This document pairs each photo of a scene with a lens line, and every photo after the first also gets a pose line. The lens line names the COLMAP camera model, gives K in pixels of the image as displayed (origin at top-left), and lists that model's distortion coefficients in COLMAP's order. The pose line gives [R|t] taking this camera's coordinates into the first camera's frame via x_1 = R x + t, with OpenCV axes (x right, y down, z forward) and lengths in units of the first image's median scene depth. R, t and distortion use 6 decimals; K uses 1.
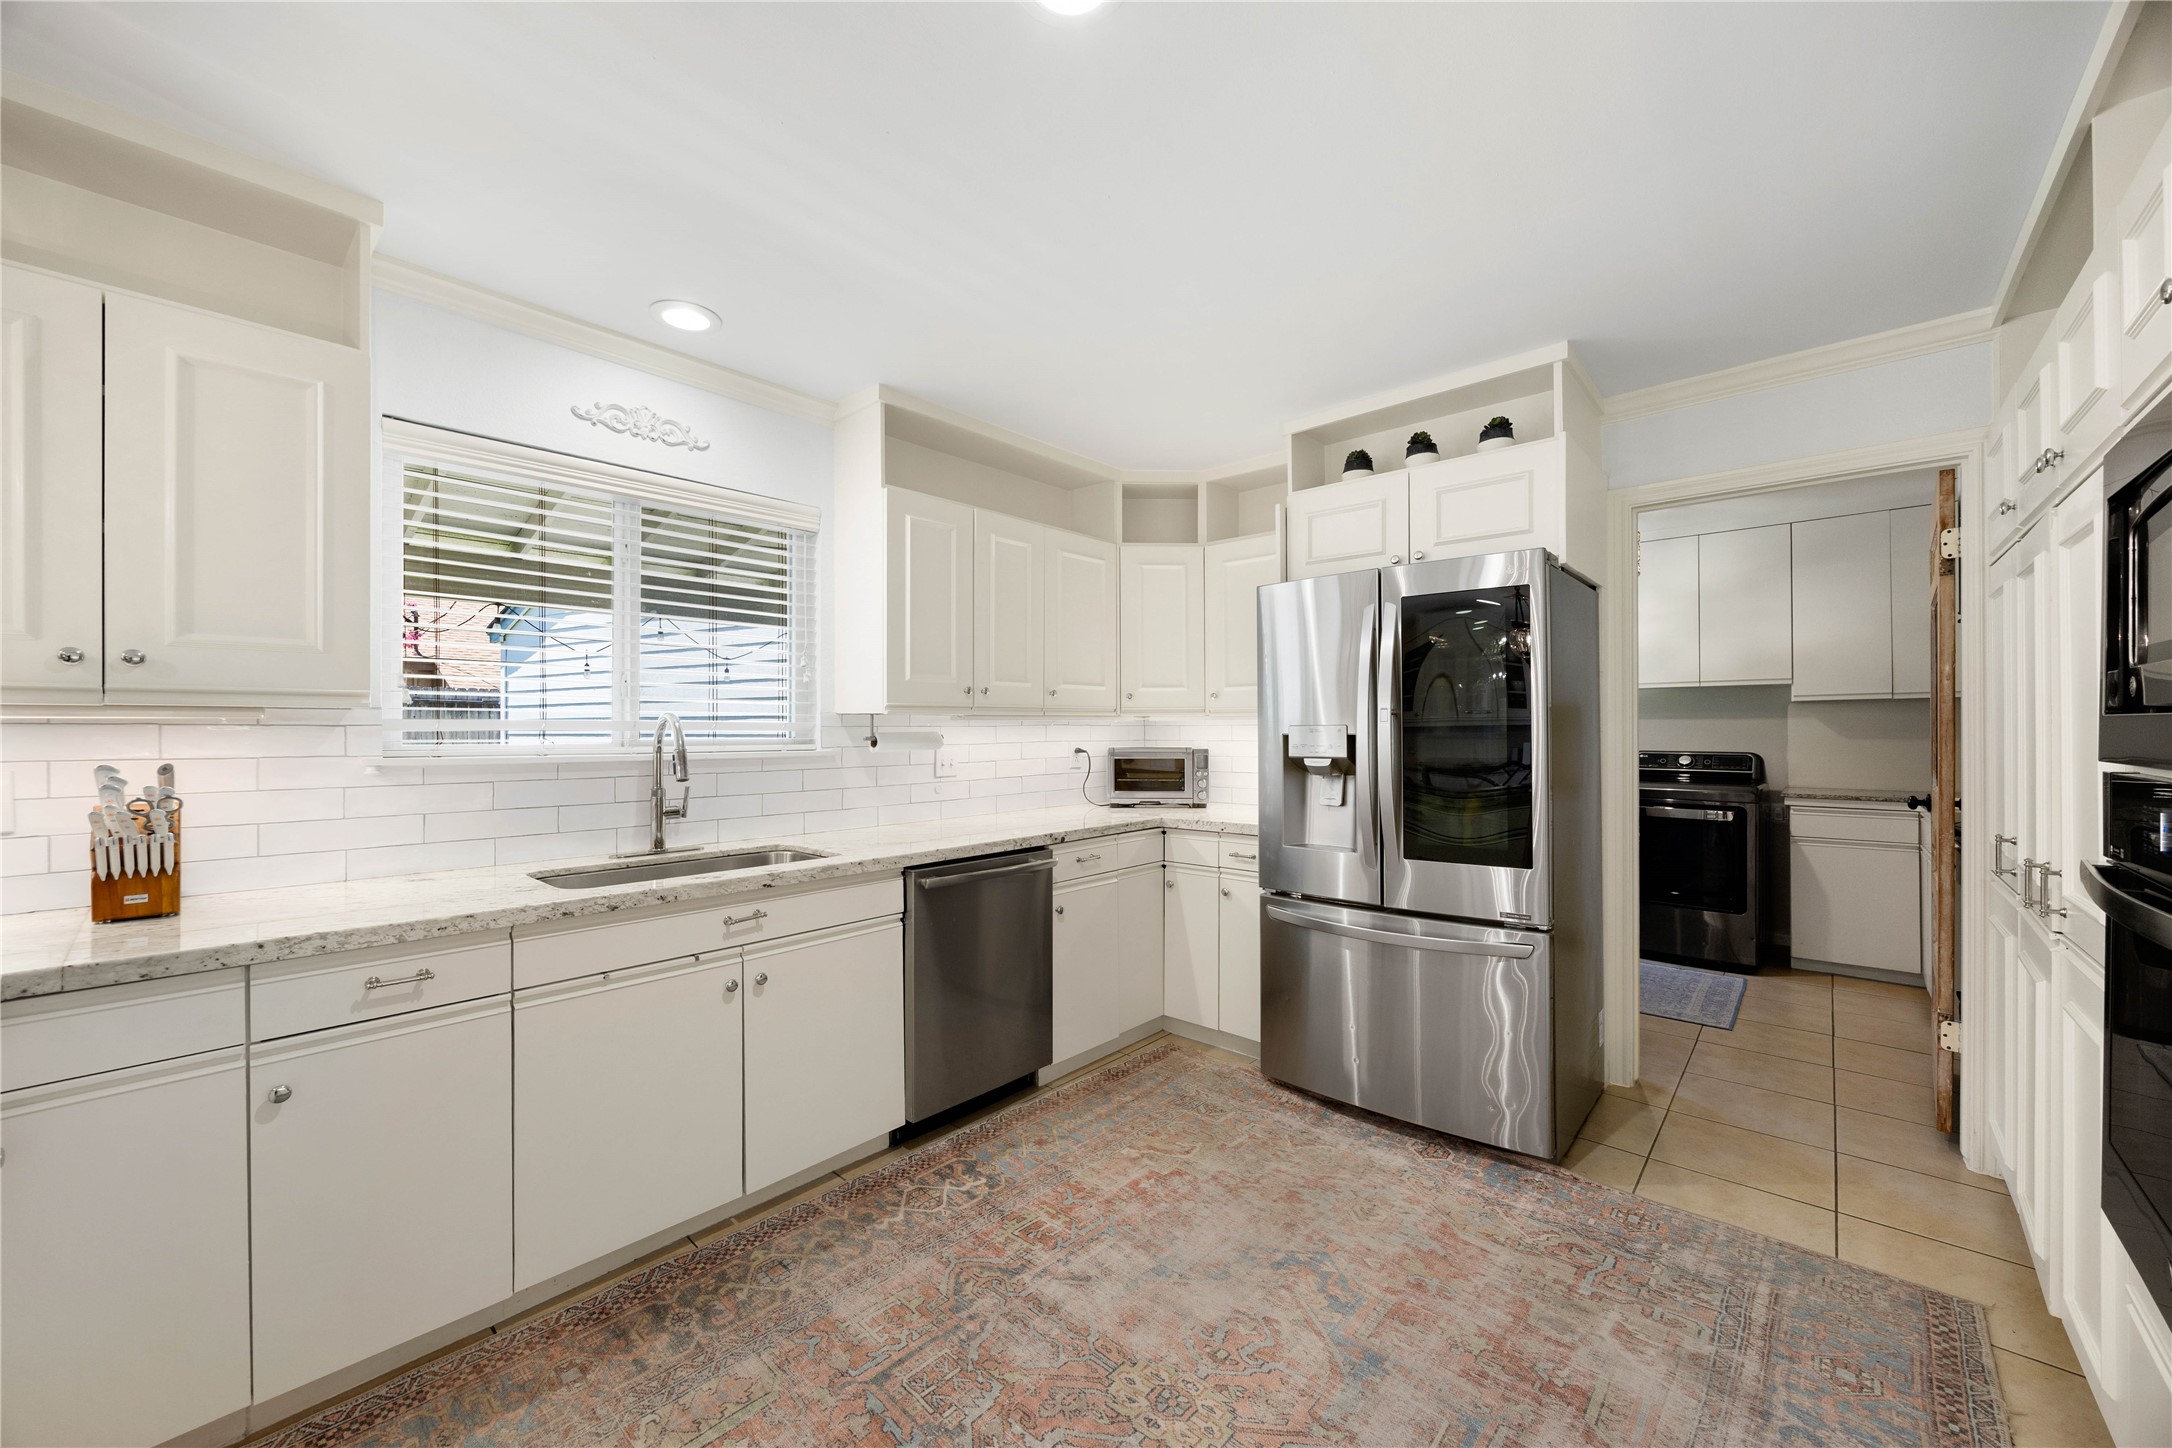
lens RADIAL K [[835.1, 0, 1050.6], [0, 835.1, 724.3], [0, 0, 1]] dist [-0.001504, -0.000216]
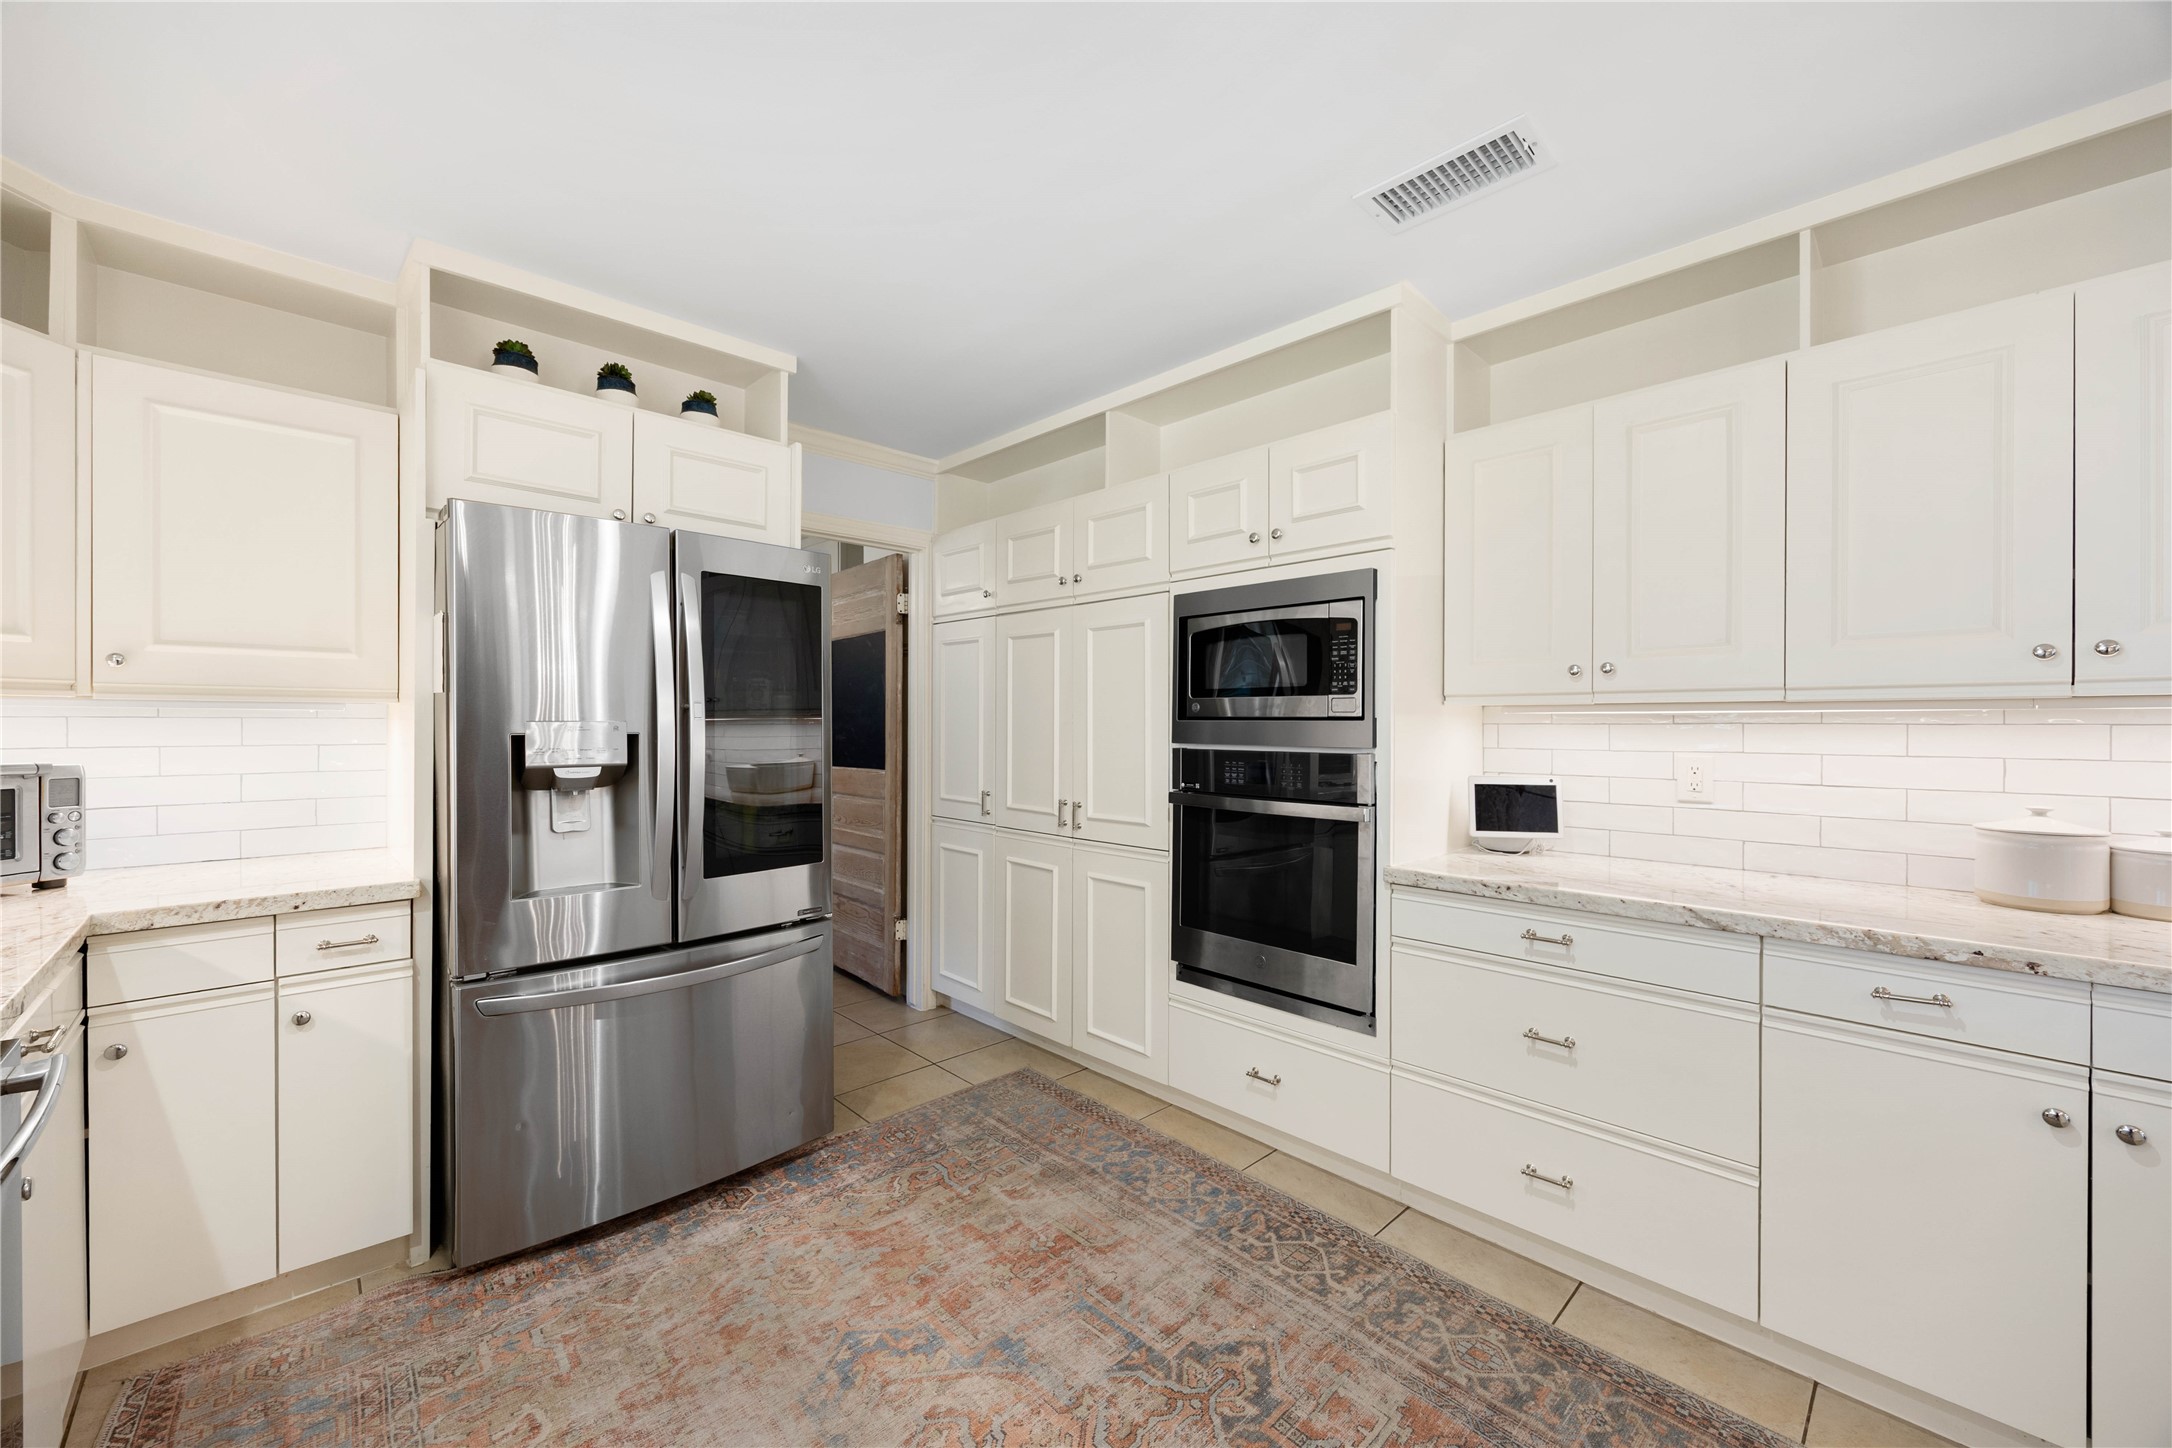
lens RADIAL K [[866.5, 0, 1084.6], [0, 866.5, 724.3], [0, 0, 1]] dist [-0.003064, -0.000643]
pose [[0.026203, 0.001771, 0.999655, -0.507089], [-0.007826, 0.999968, -0.001566, 0.002162], [-0.999626, -0.007782, 0.026216, 0.665174]]
